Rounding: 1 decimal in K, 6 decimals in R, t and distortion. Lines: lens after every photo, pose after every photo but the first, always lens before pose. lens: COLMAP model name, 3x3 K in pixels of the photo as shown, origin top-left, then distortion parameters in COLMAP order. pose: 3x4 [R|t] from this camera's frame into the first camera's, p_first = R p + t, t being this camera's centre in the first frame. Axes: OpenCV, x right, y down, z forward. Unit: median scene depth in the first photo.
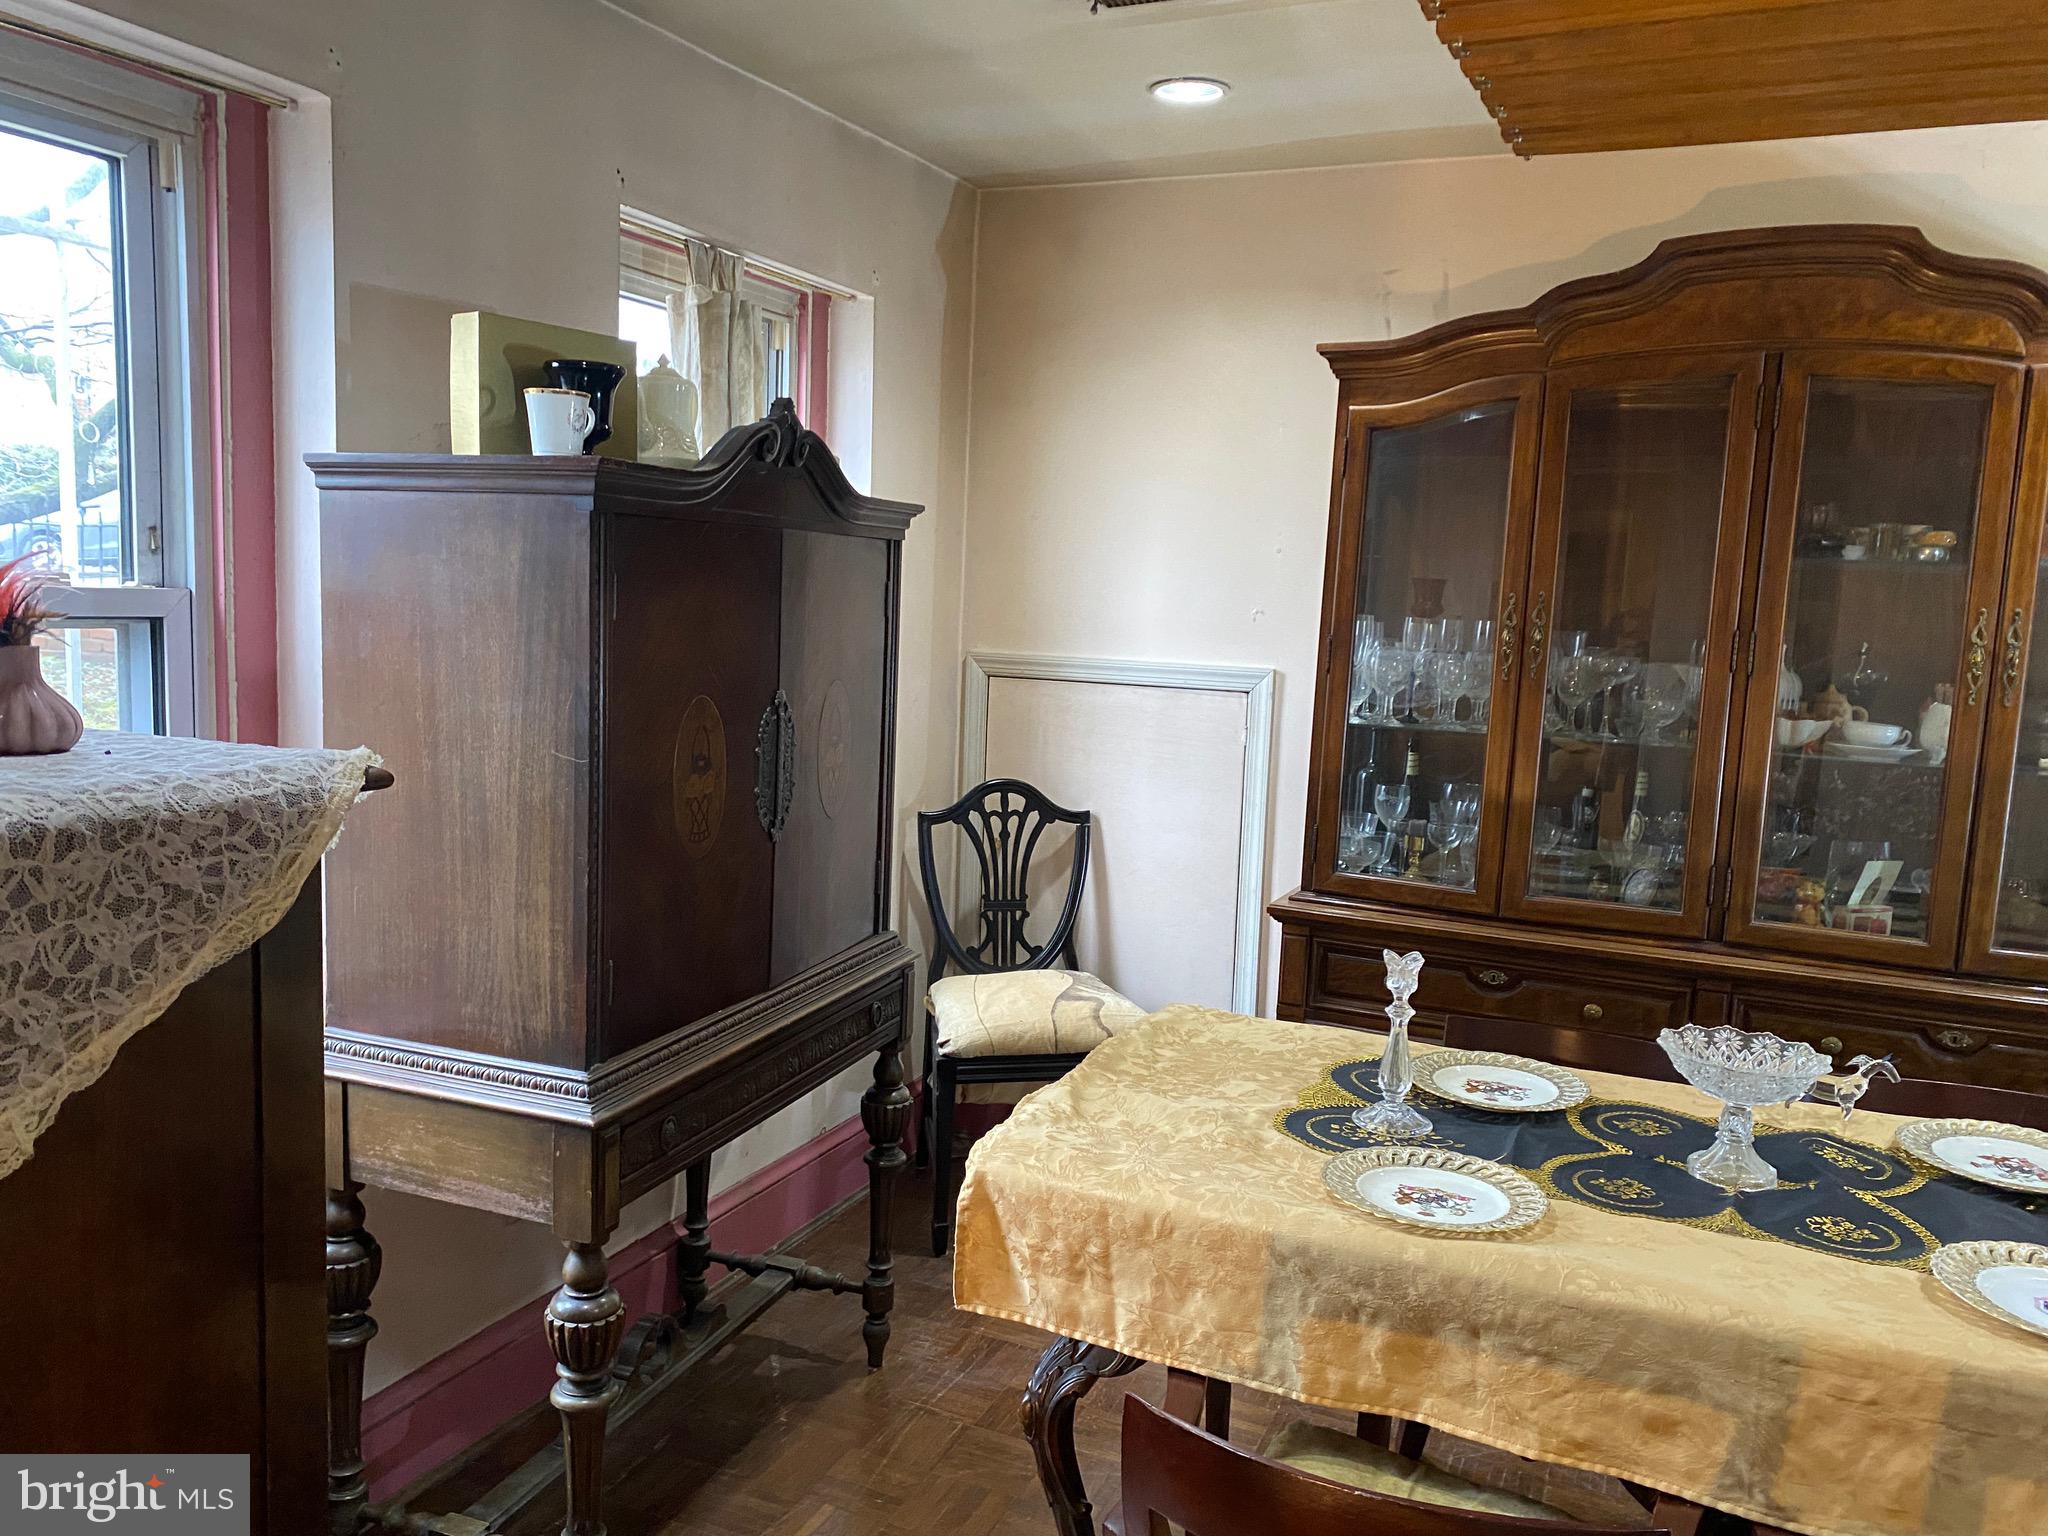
lens RADIAL K [[1557.1, 0, 1023.2], [0, 1557.1, 764.0], [0, 0, 1]] dist [0.041522, -0.040052]
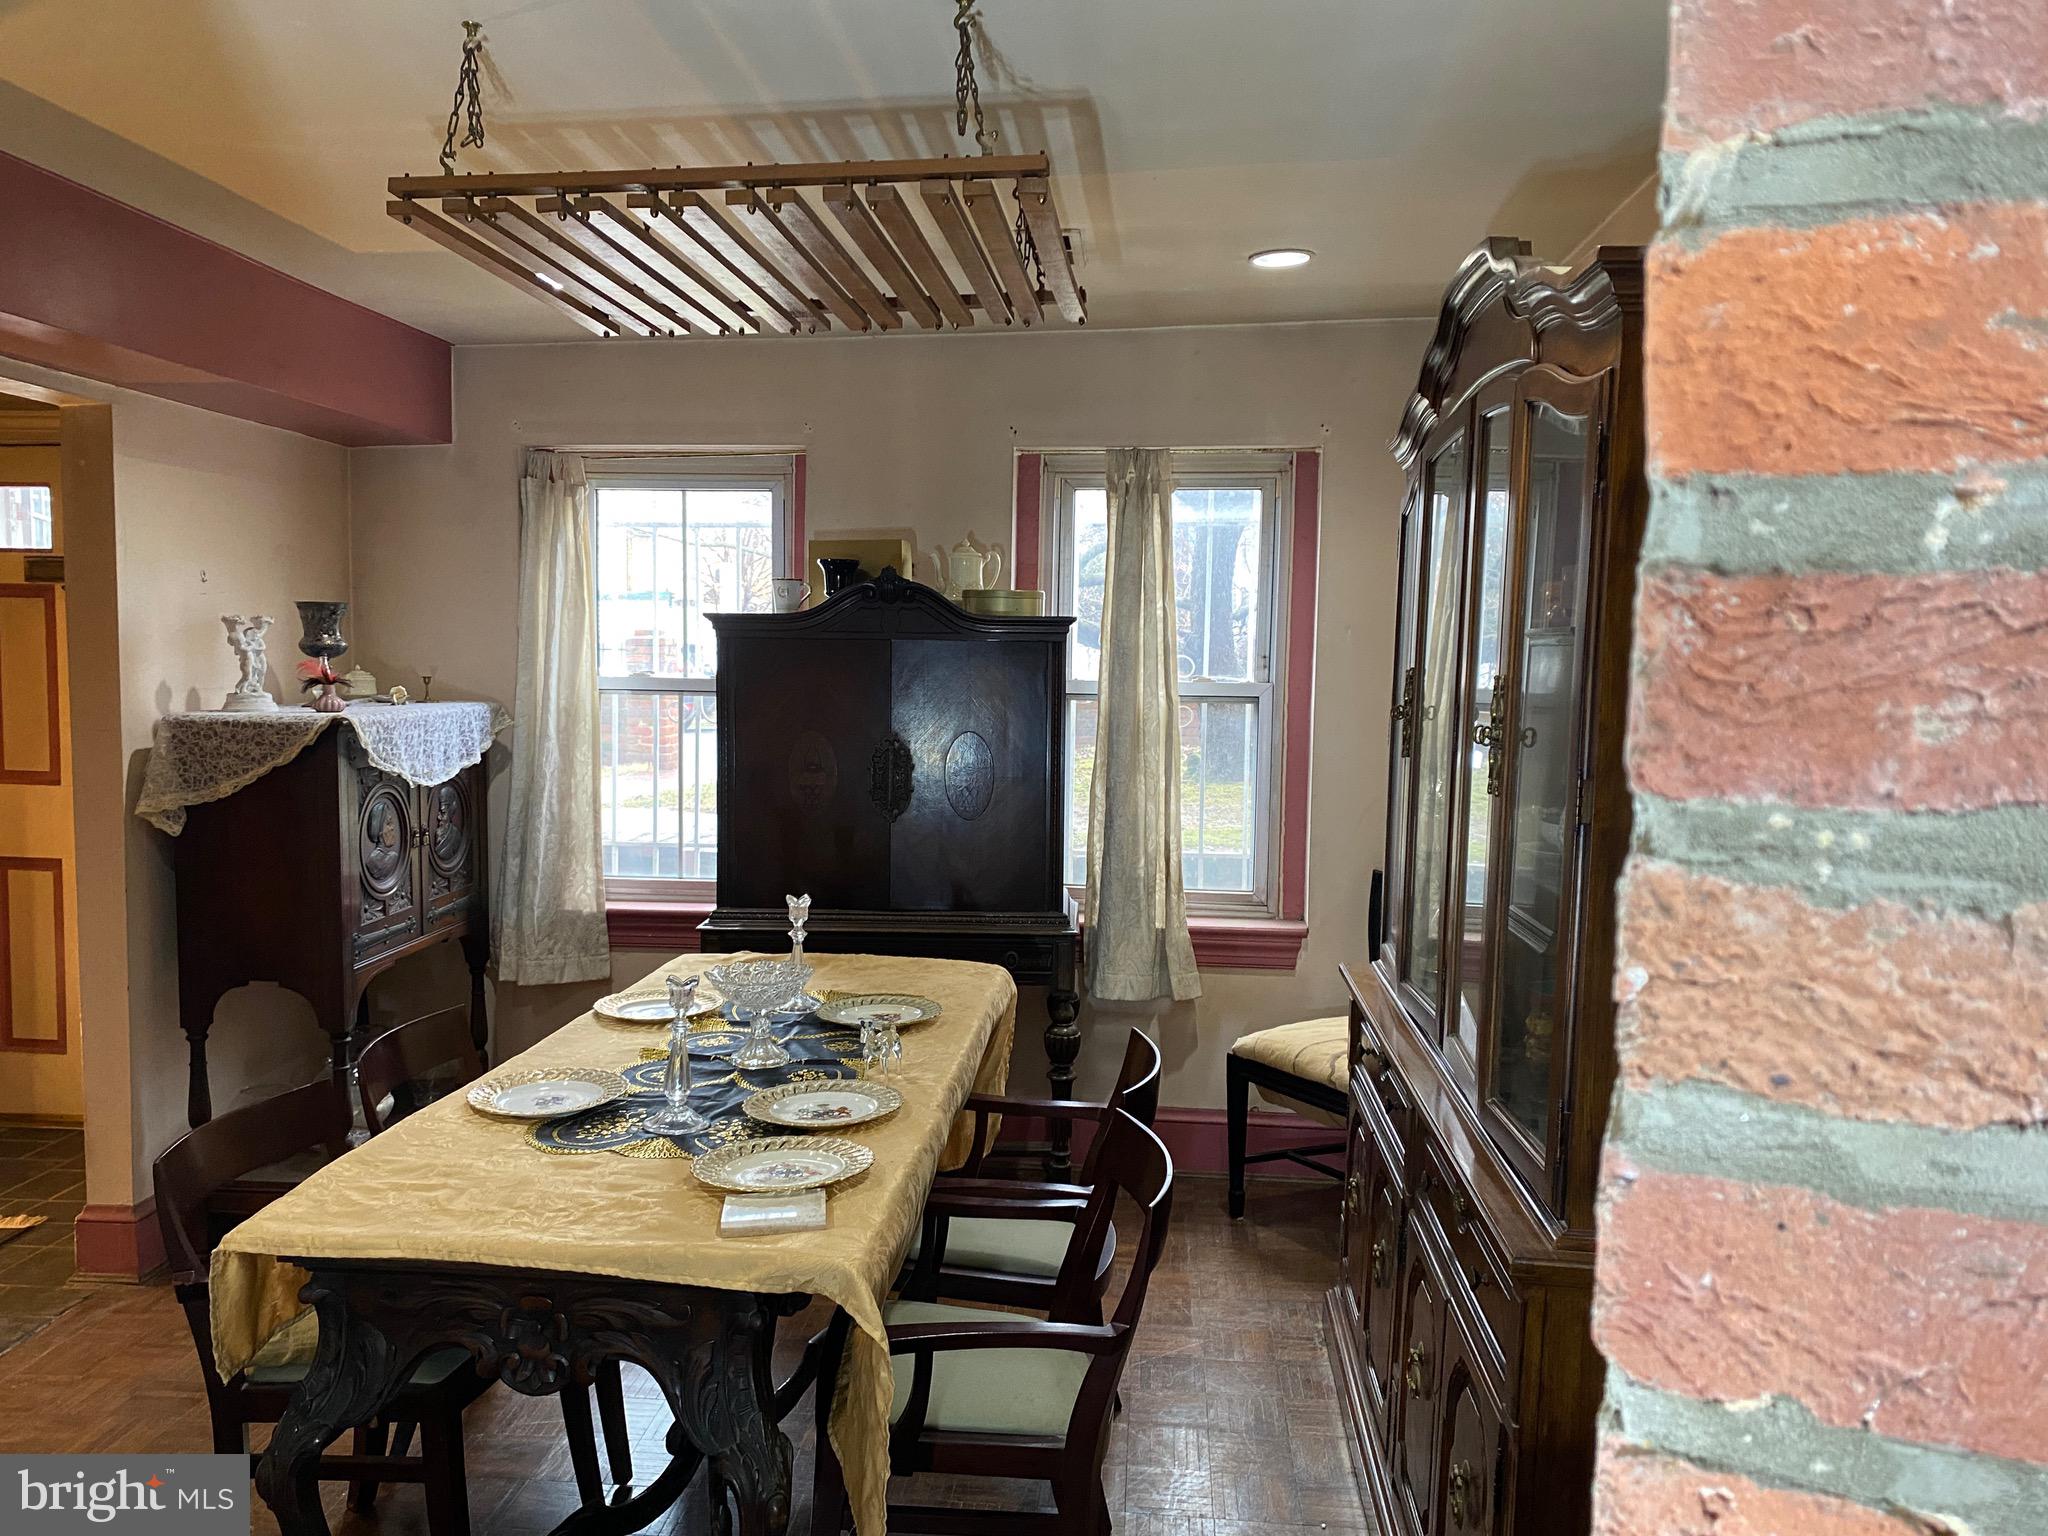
lens RADIAL K [[1557.1, 0, 1002.3], [0, 1557.1, 778.3], [0, 0, 1]] dist [0.041522, -0.040052]
pose [[0.318211, 0.047756, -0.946816, 3.749492], [-0.110896, 0.993749, 0.012853, -0.084880], [0.941511, 0.100908, 0.321518, 1.429530]]
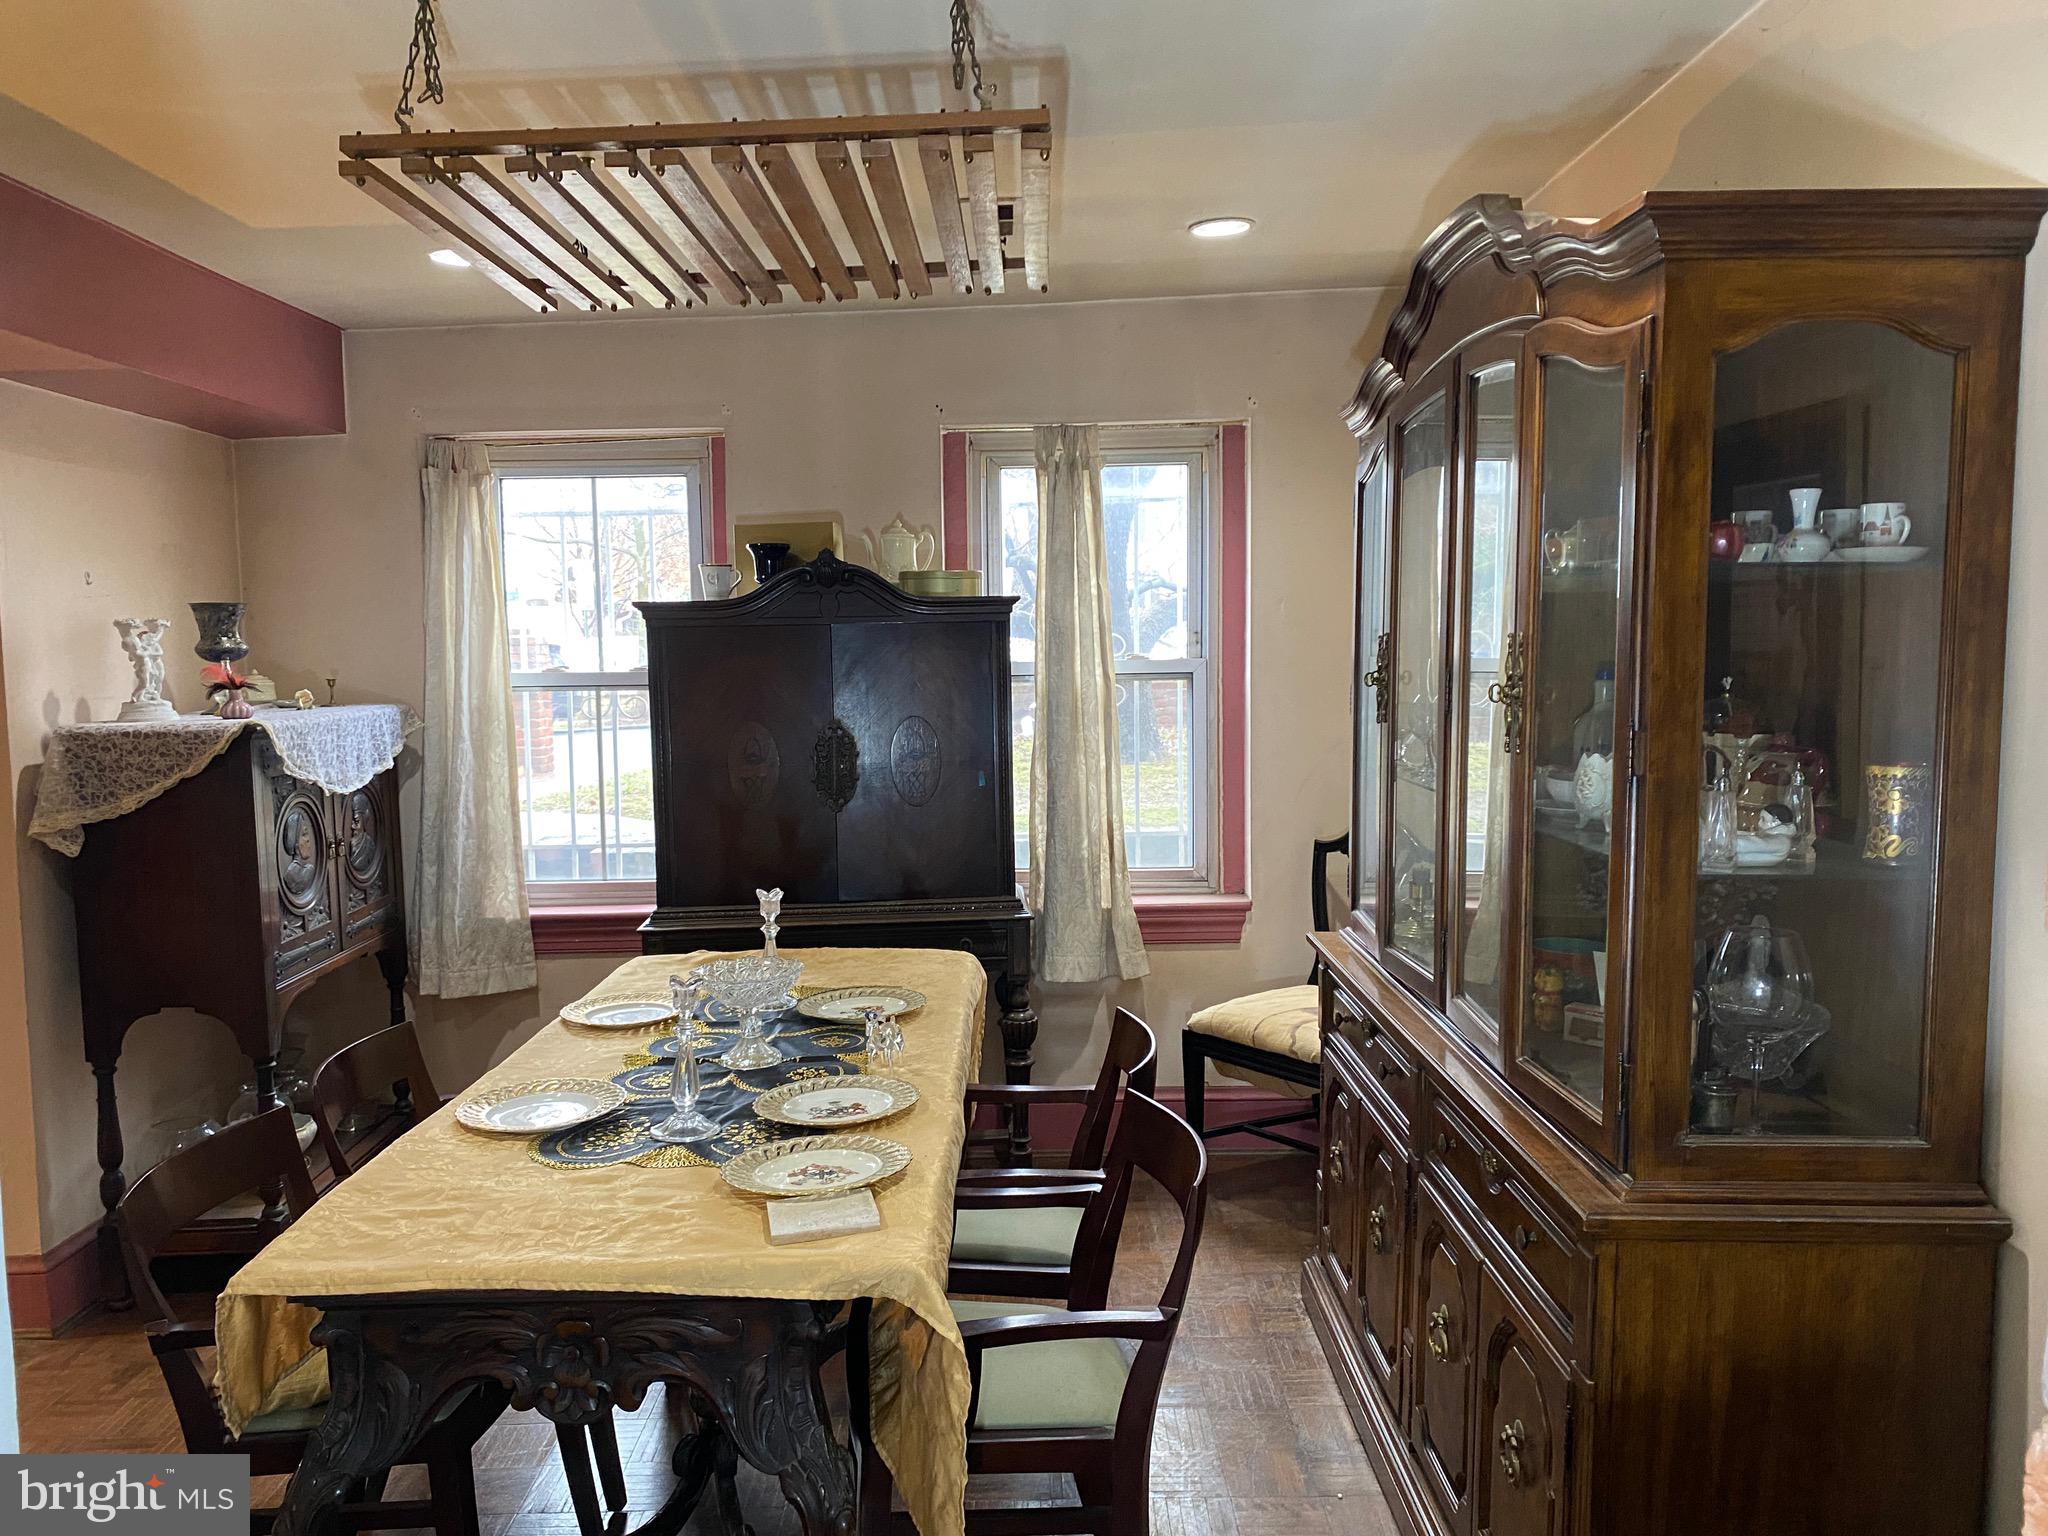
lens RADIAL K [[1557.1, 0, 1002.0], [0, 1557.1, 775.5], [0, 0, 1]] dist [0.041522, -0.040052]
pose [[0.402751, 0.038059, -0.914518, 3.599044], [-0.073710, 0.997239, 0.009040, -0.043451], [0.912337, 0.063769, 0.404444, 1.239572]]
